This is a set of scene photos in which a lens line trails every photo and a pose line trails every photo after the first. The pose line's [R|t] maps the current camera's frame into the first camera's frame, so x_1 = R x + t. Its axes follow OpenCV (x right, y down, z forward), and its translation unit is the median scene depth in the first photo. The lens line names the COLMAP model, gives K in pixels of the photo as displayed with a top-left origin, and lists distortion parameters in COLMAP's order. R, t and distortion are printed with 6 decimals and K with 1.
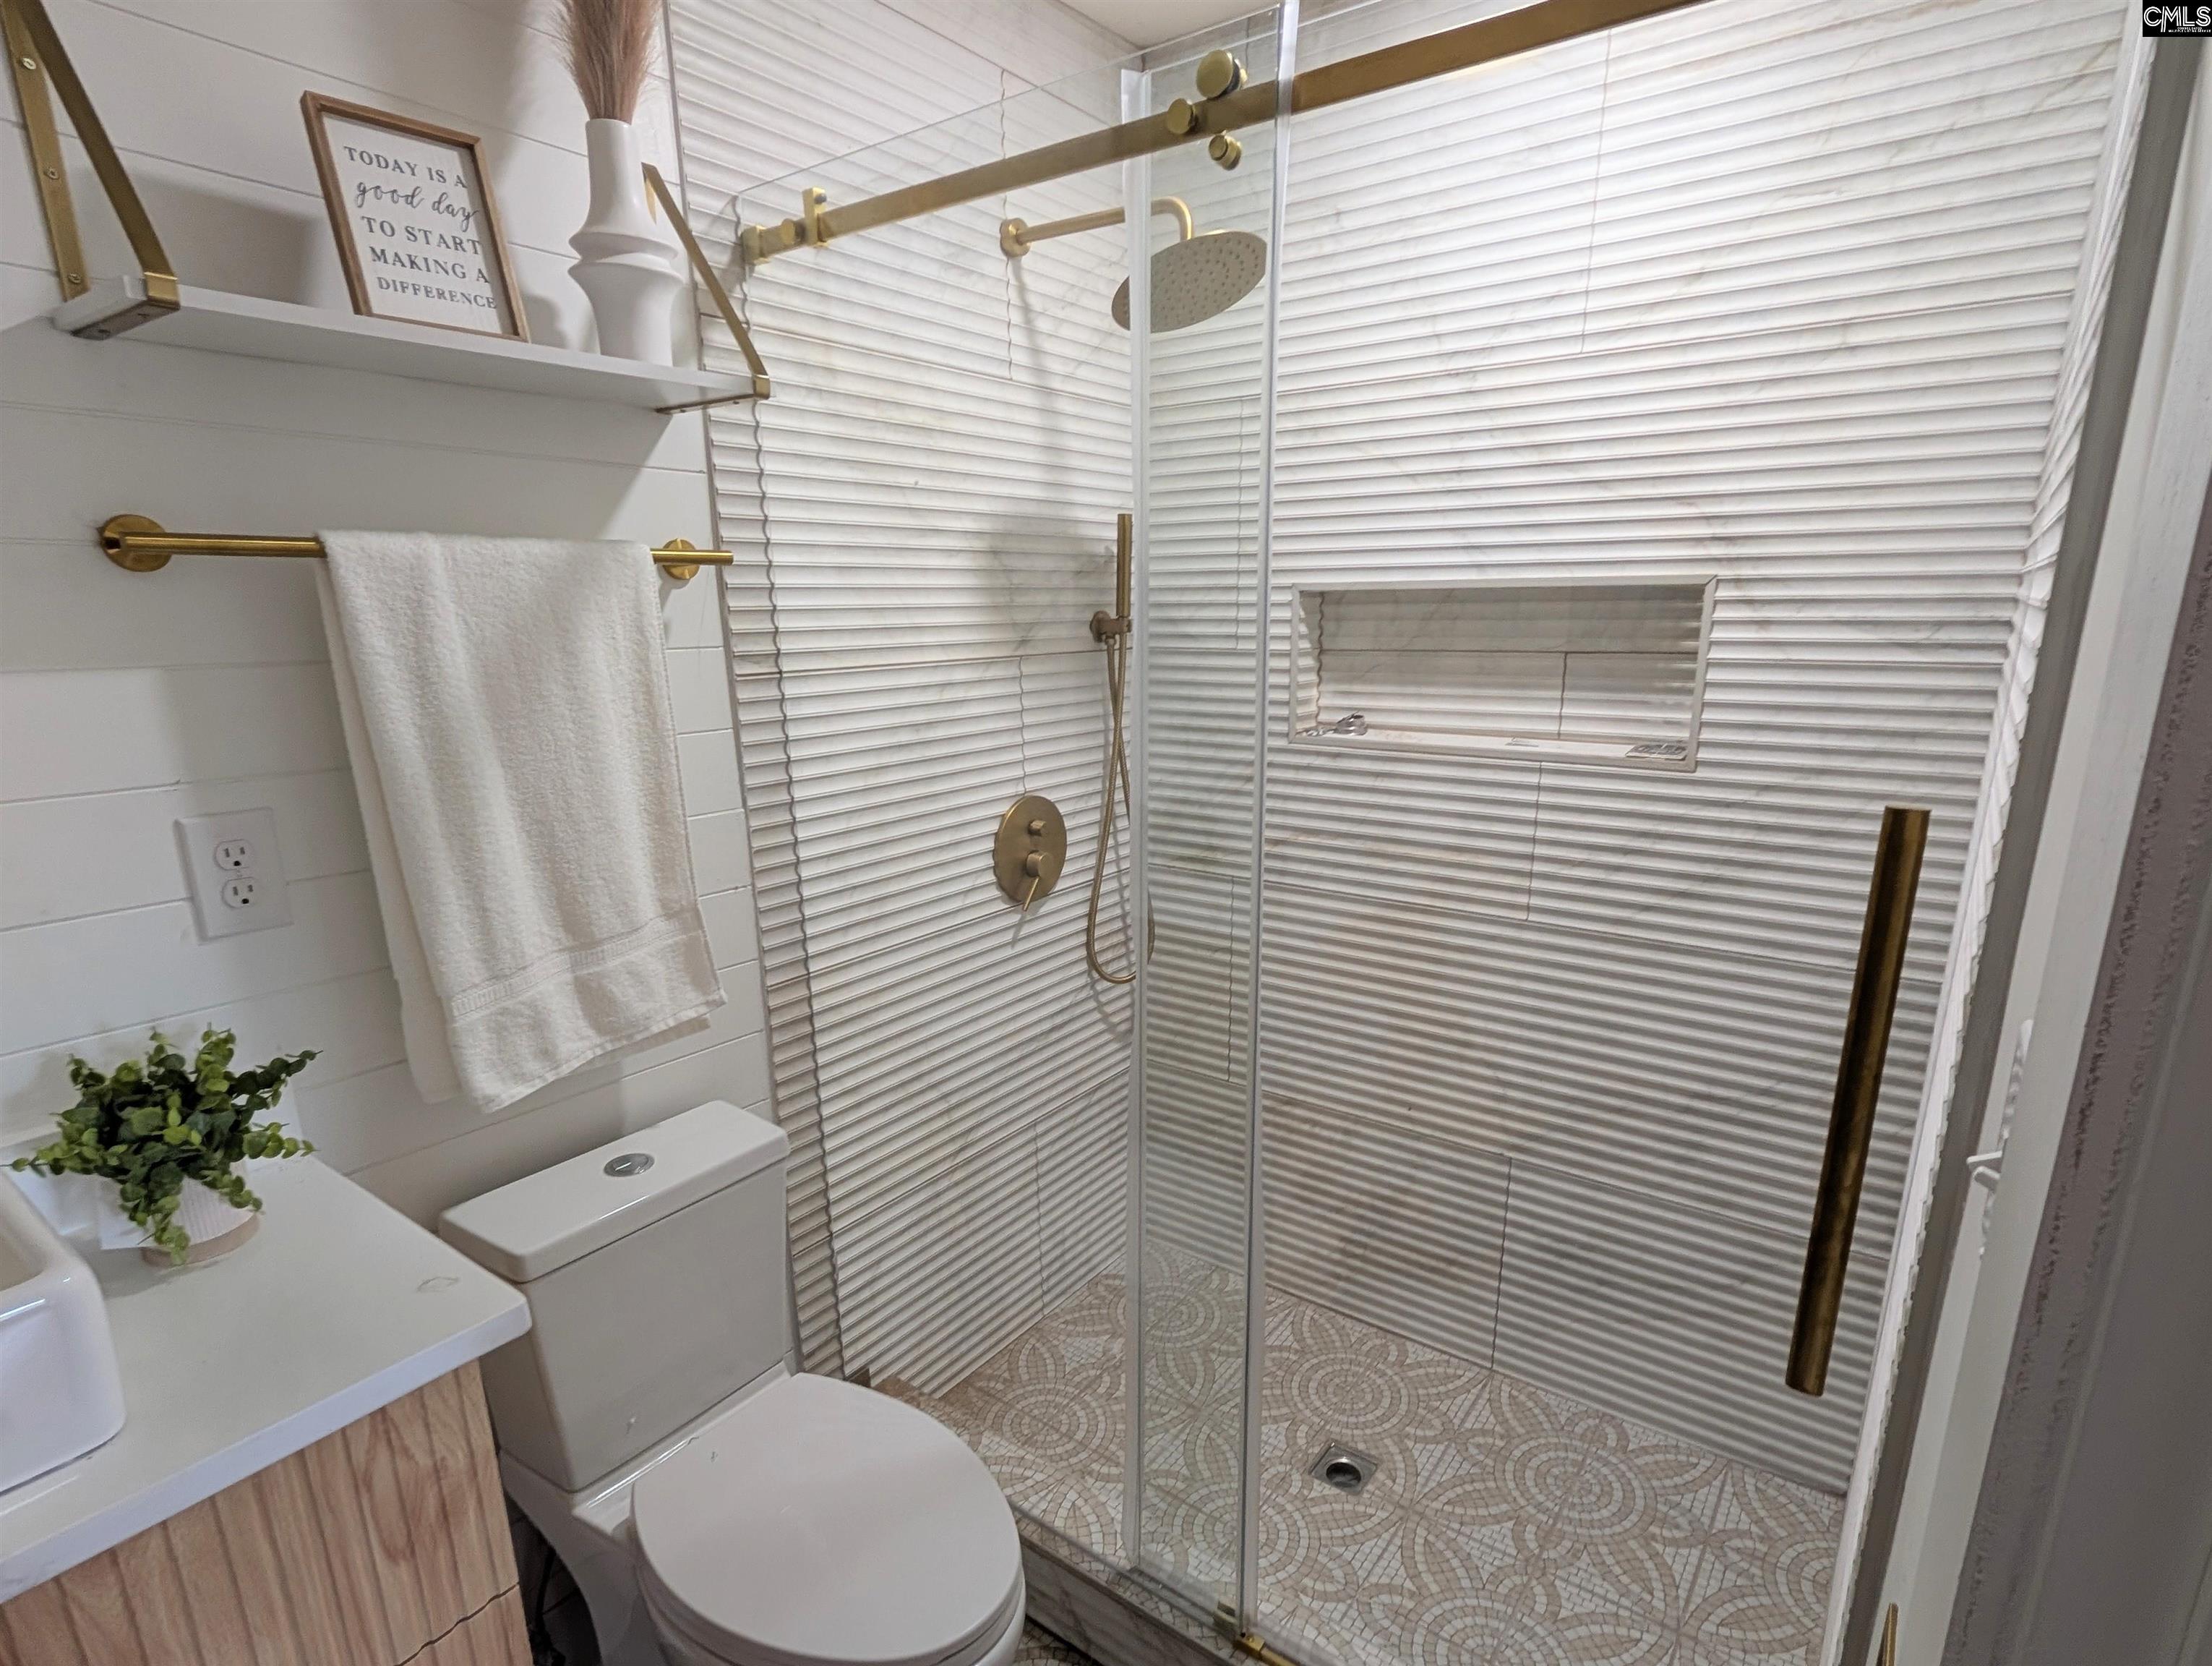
lens RADIAL K [[1122.6, 0, 1099.7], [0, 1122.6, 924.0], [0, 0, 1]] dist [-0.026786, 0.014721]
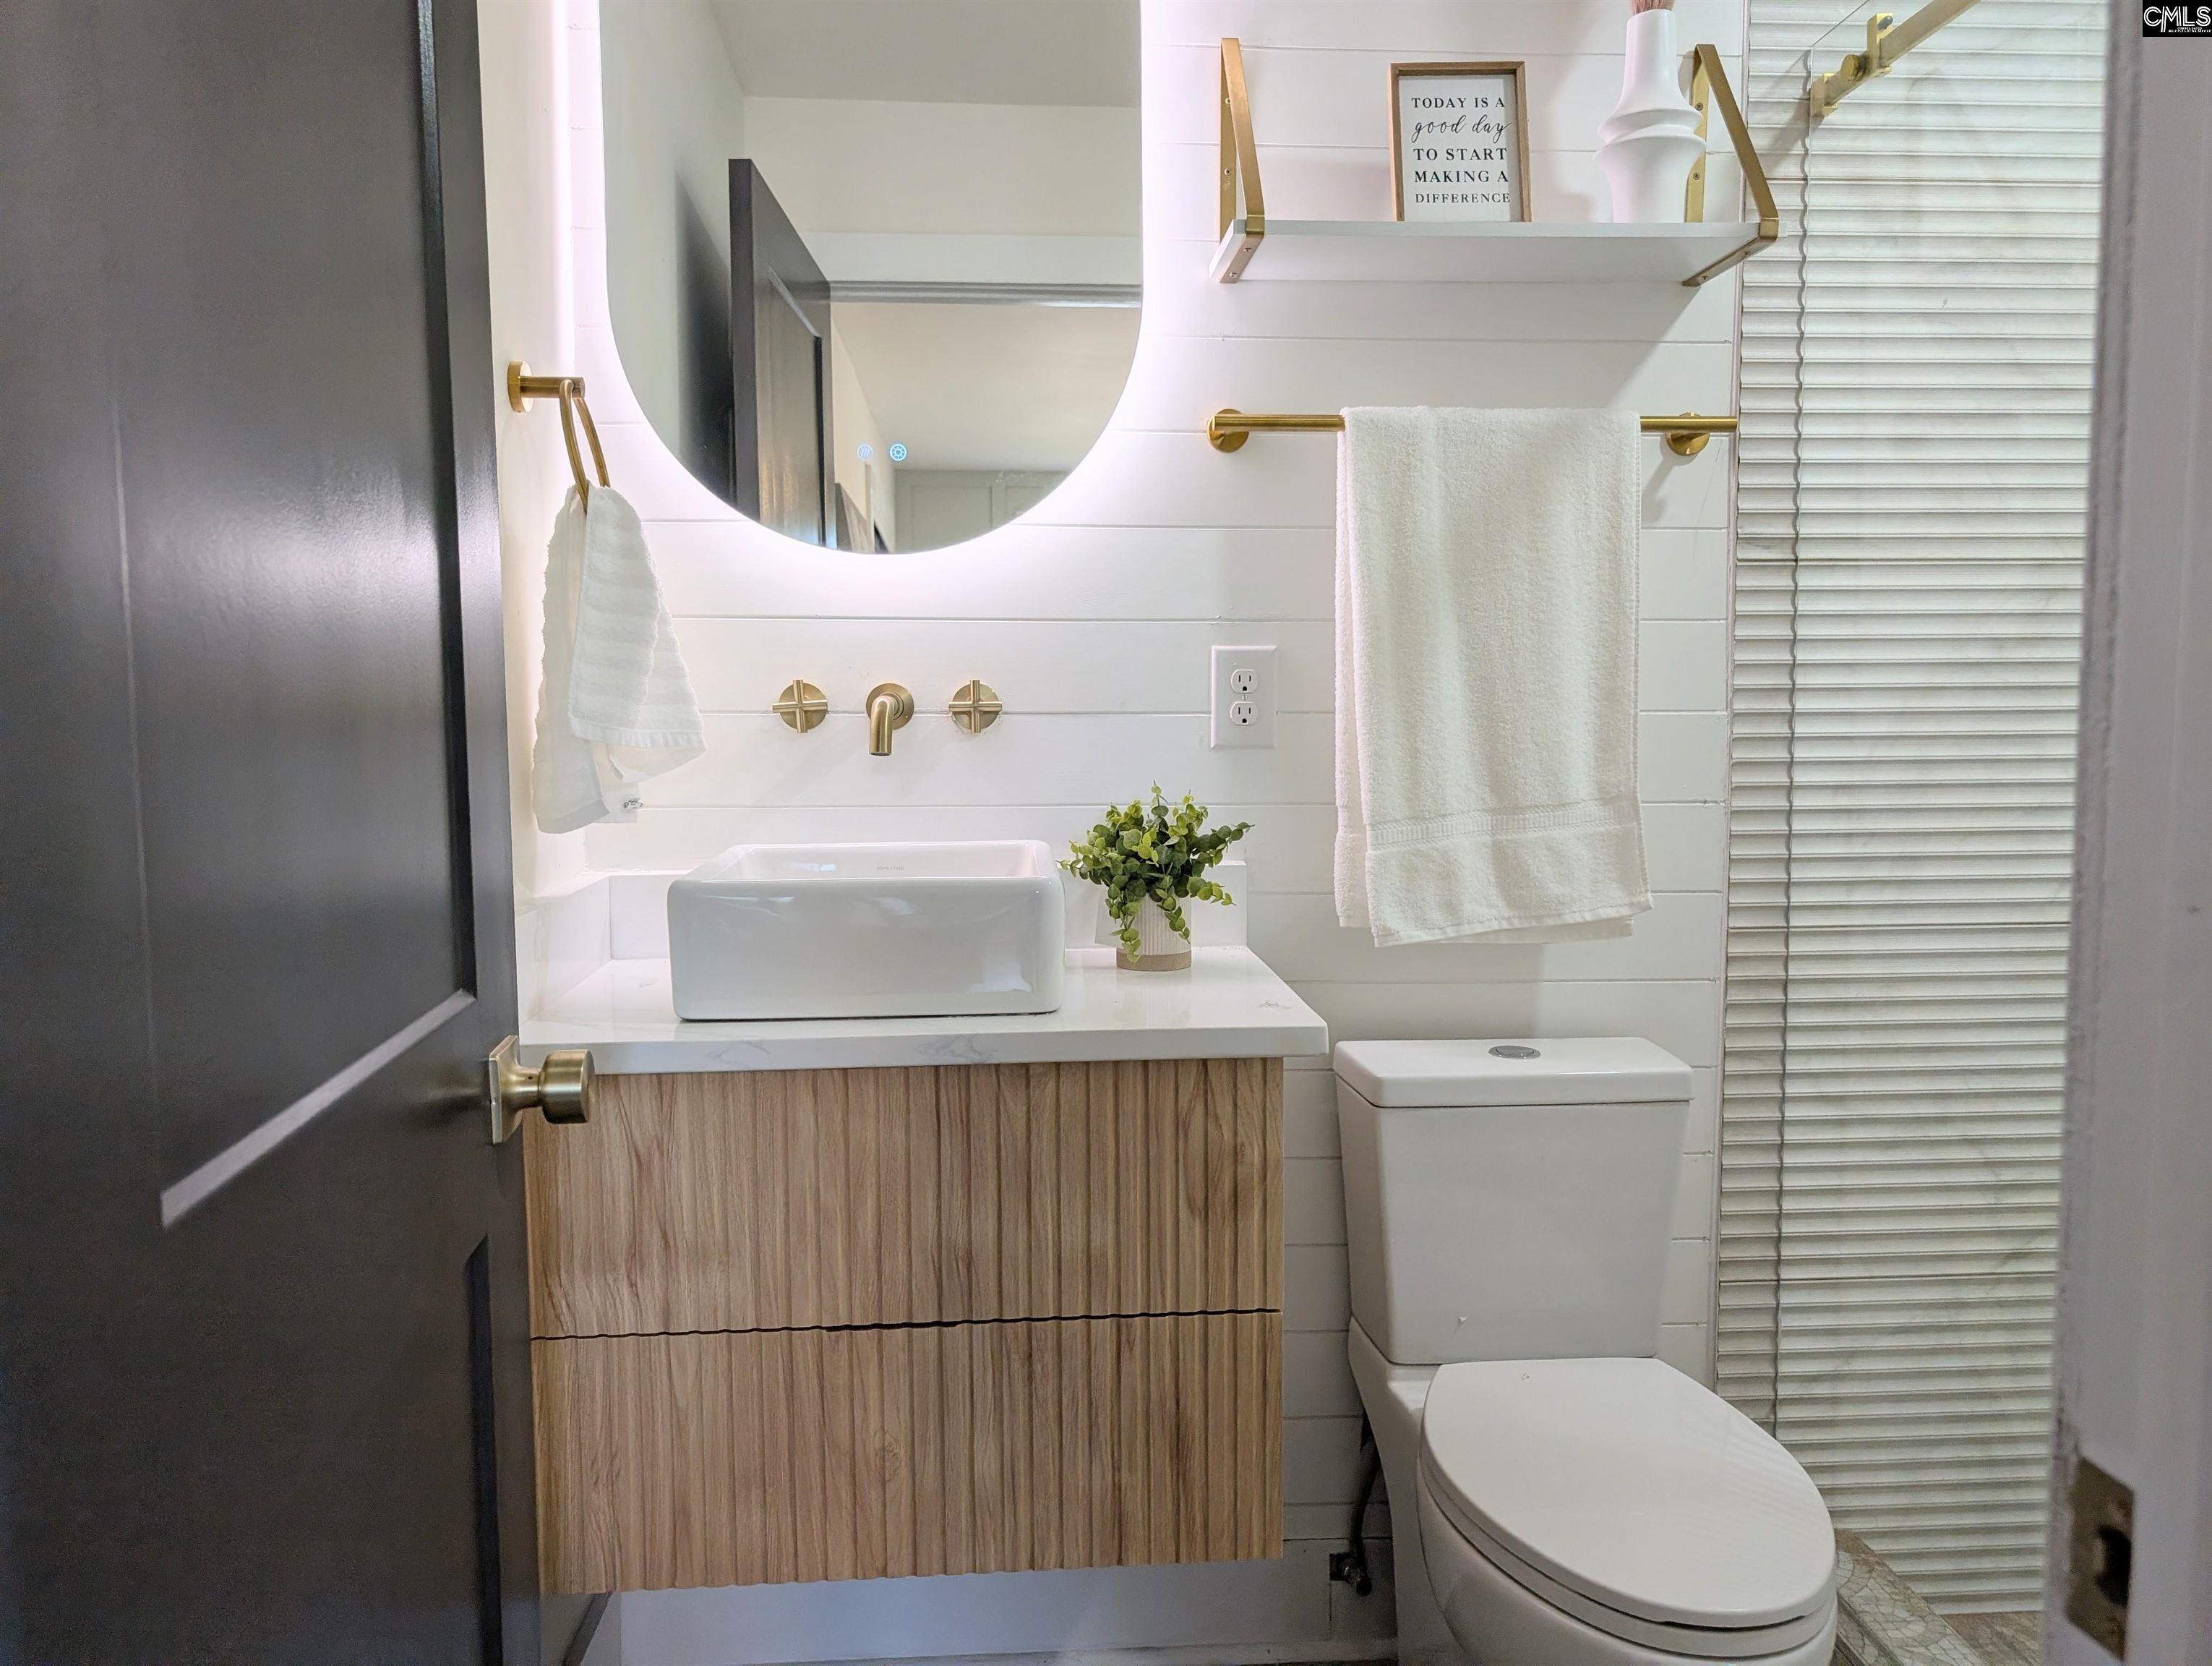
lens RADIAL K [[1571.1, 0, 1106.0], [0, 1571.1, 833.0], [0, 0, 1]] dist [0.003204, -0.003032]
pose [[0.654580, 0.072426, -0.752516, 0.344097], [-0.207461, 0.974396, -0.086679, 0.229685], [0.726970, 0.212856, 0.652845, -0.150974]]
